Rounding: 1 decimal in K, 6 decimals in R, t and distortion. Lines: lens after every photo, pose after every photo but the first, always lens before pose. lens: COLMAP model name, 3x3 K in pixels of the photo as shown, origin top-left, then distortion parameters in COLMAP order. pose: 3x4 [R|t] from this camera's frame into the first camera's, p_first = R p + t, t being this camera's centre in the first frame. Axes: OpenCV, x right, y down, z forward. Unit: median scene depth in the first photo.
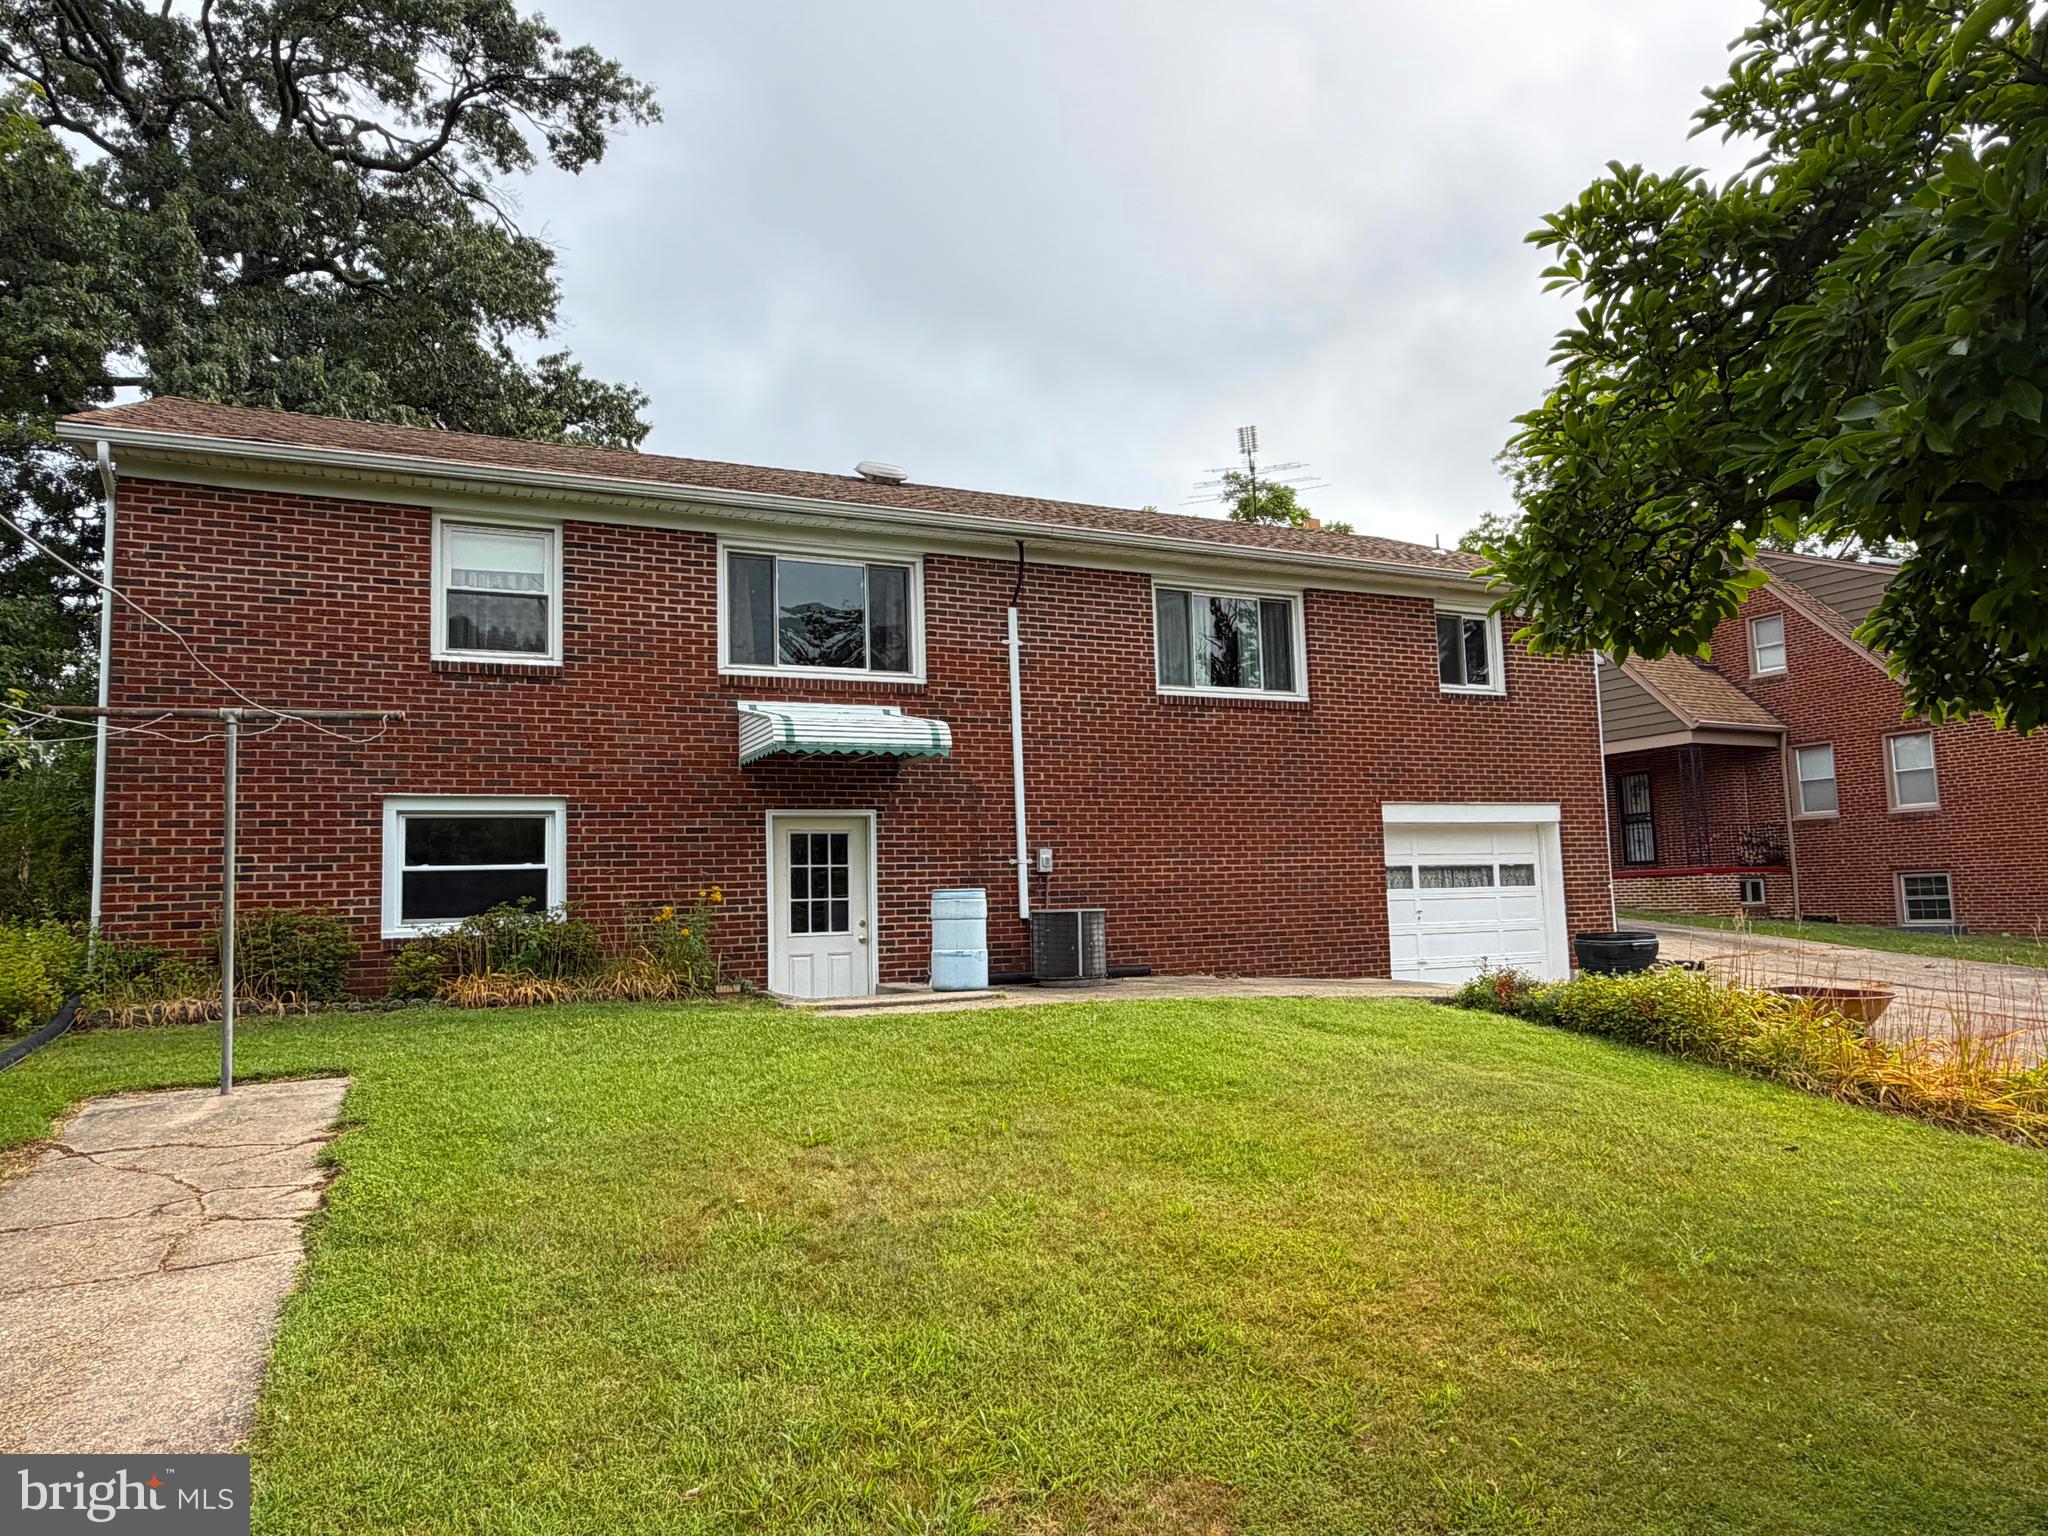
lens RADIAL K [[1331.9, 0, 1031.8], [0, 1331.9, 777.4], [0, 0, 1]] dist [0.000367, -0.001470]
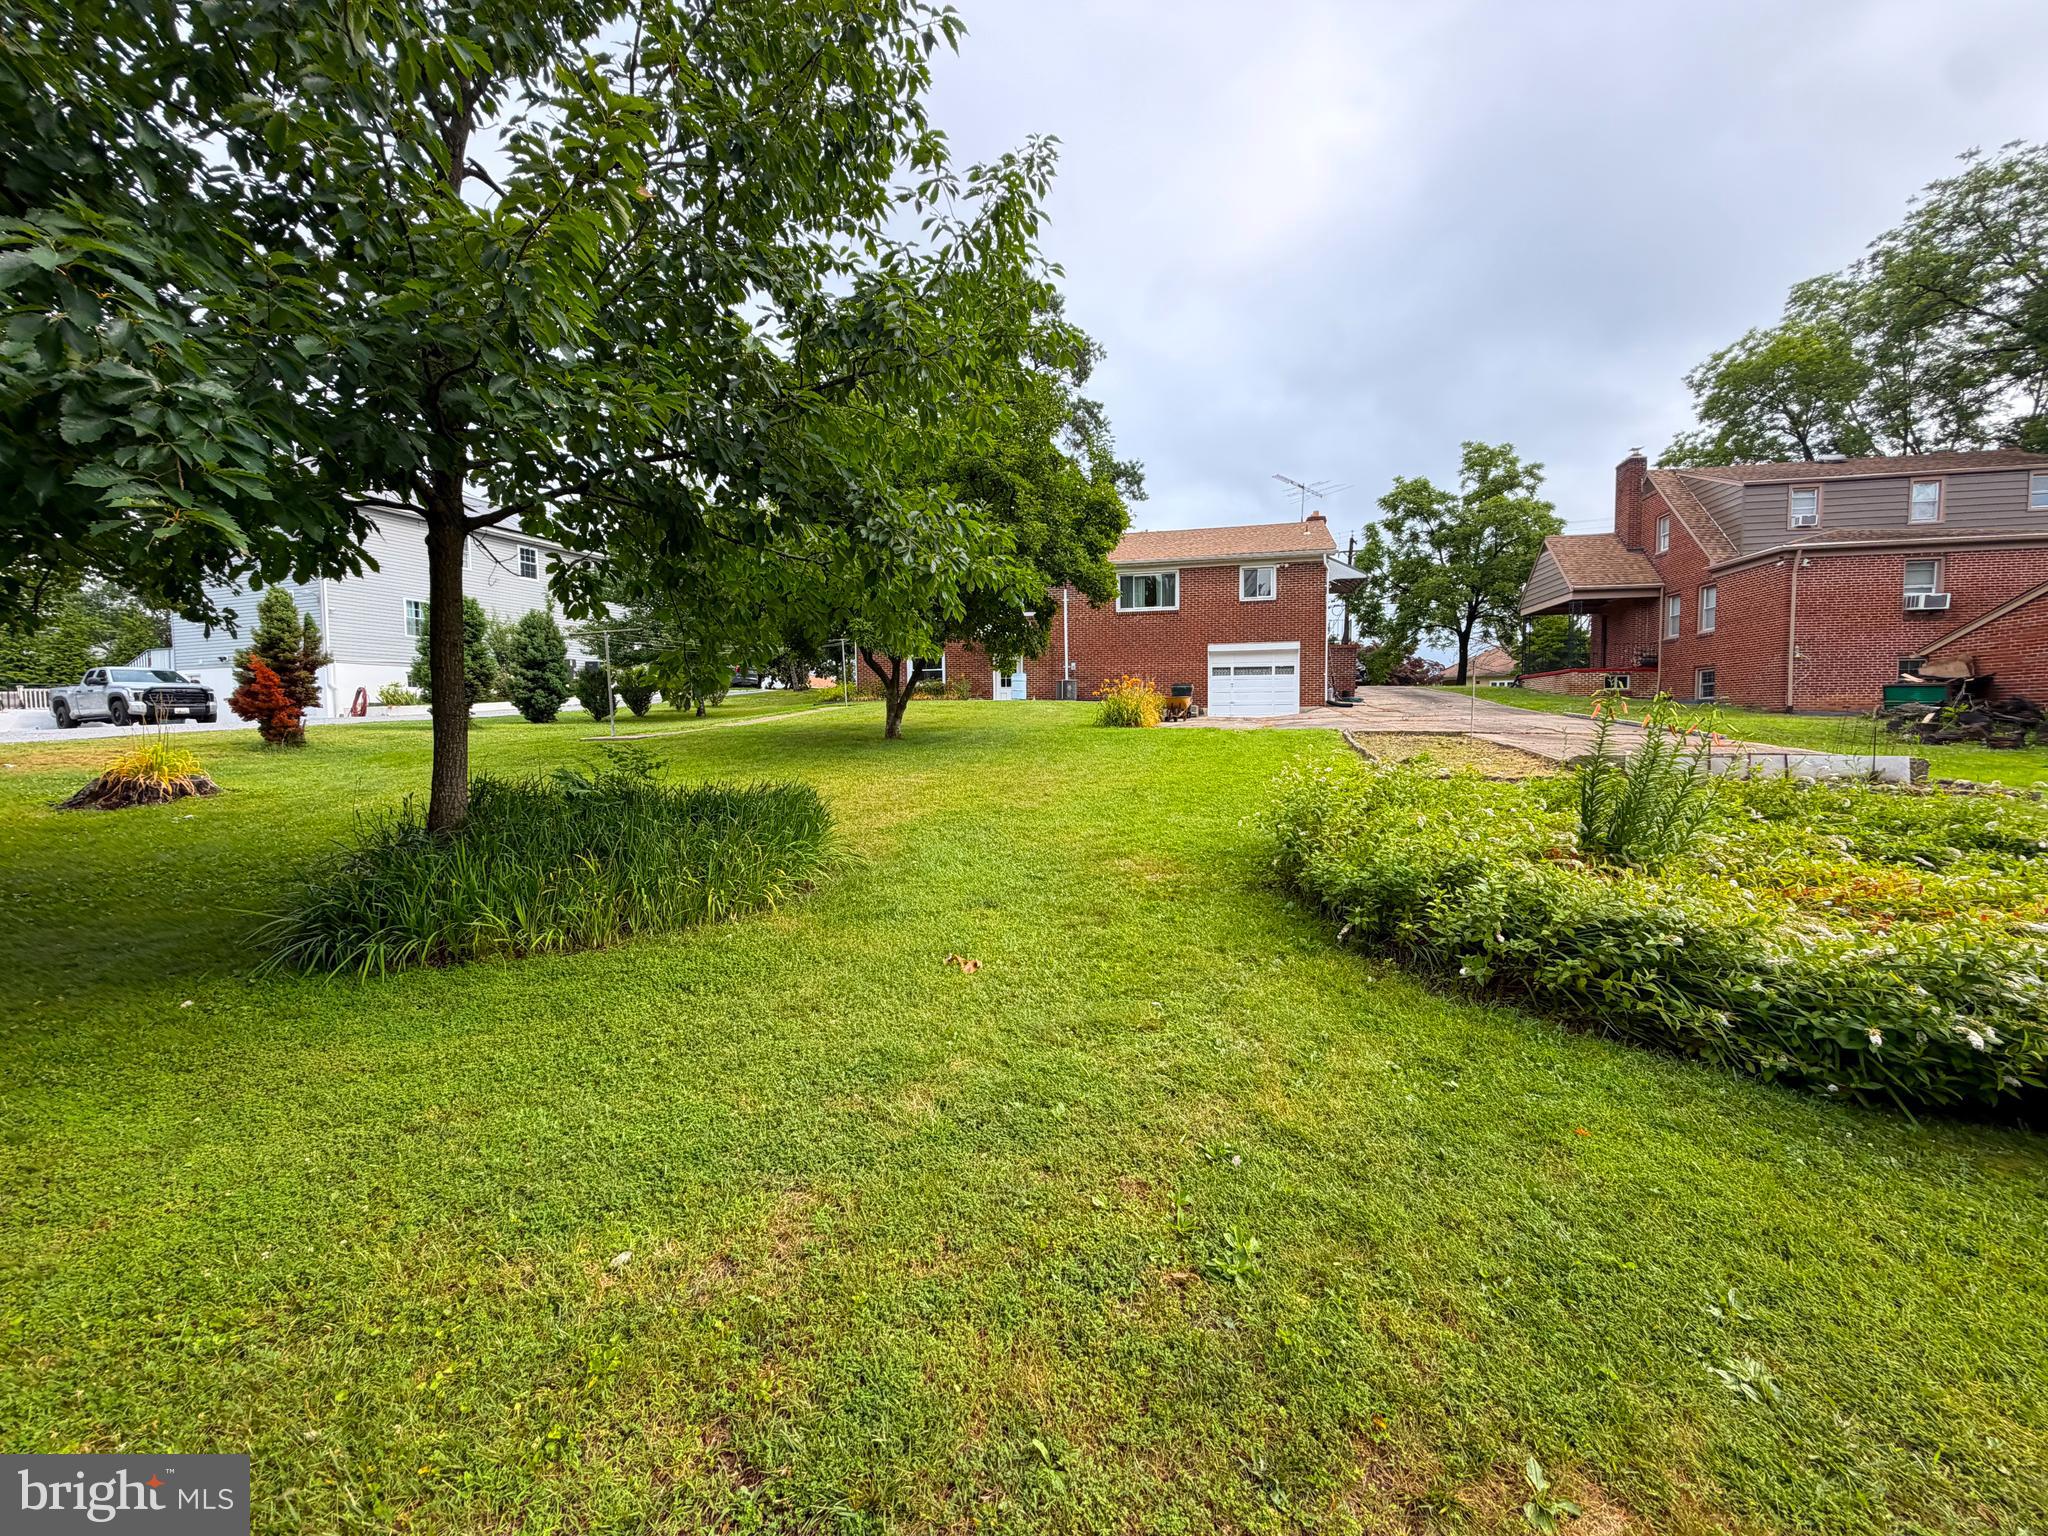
lens RADIAL K [[826.4, 0, 1018.5], [0, 826.4, 770.8], [0, 0, 1]] dist [0.001299, -0.000009]
pose [[0.773381, 0.068857, -0.630191, 1.109845], [0.043798, 0.985905, 0.161474, -0.017177], [0.632427, -0.152482, 0.759464, -0.635324]]
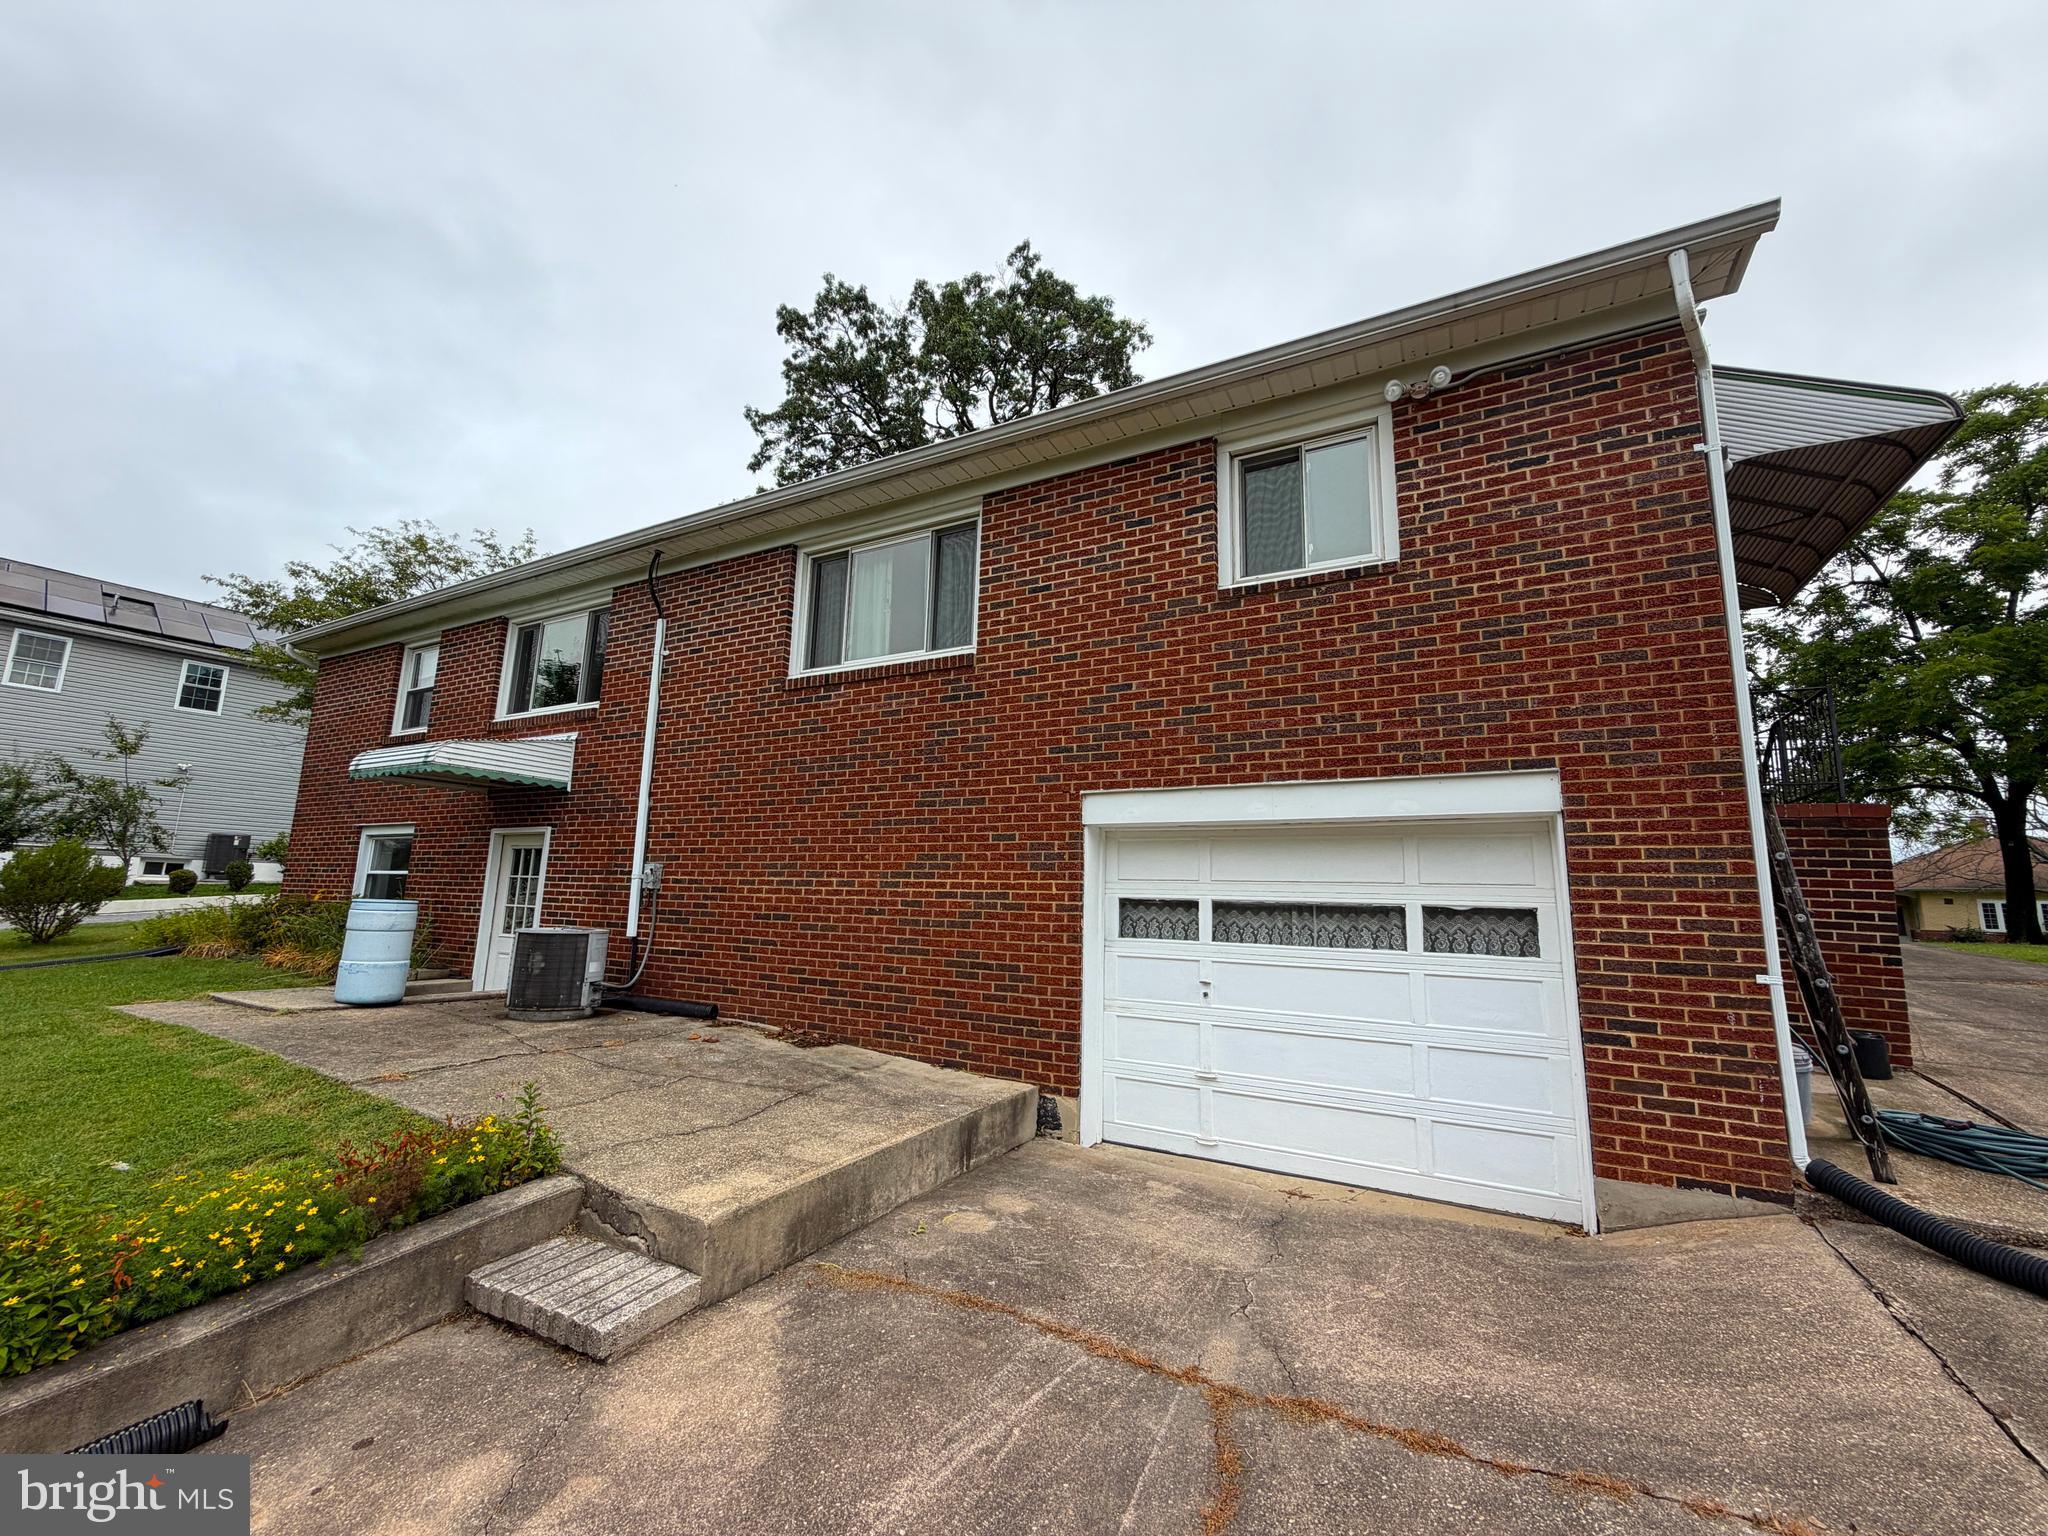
lens RADIAL K [[826.4, 0, 1018.5], [0, 826.4, 770.8], [0, 0, 1]] dist [0.001299, -0.000009]
pose [[0.578182, -0.081356, -0.811842, 0.575754], [0.037062, 0.996608, -0.073476, 0.036871], [0.815066, 0.012395, 0.579236, 0.786979]]
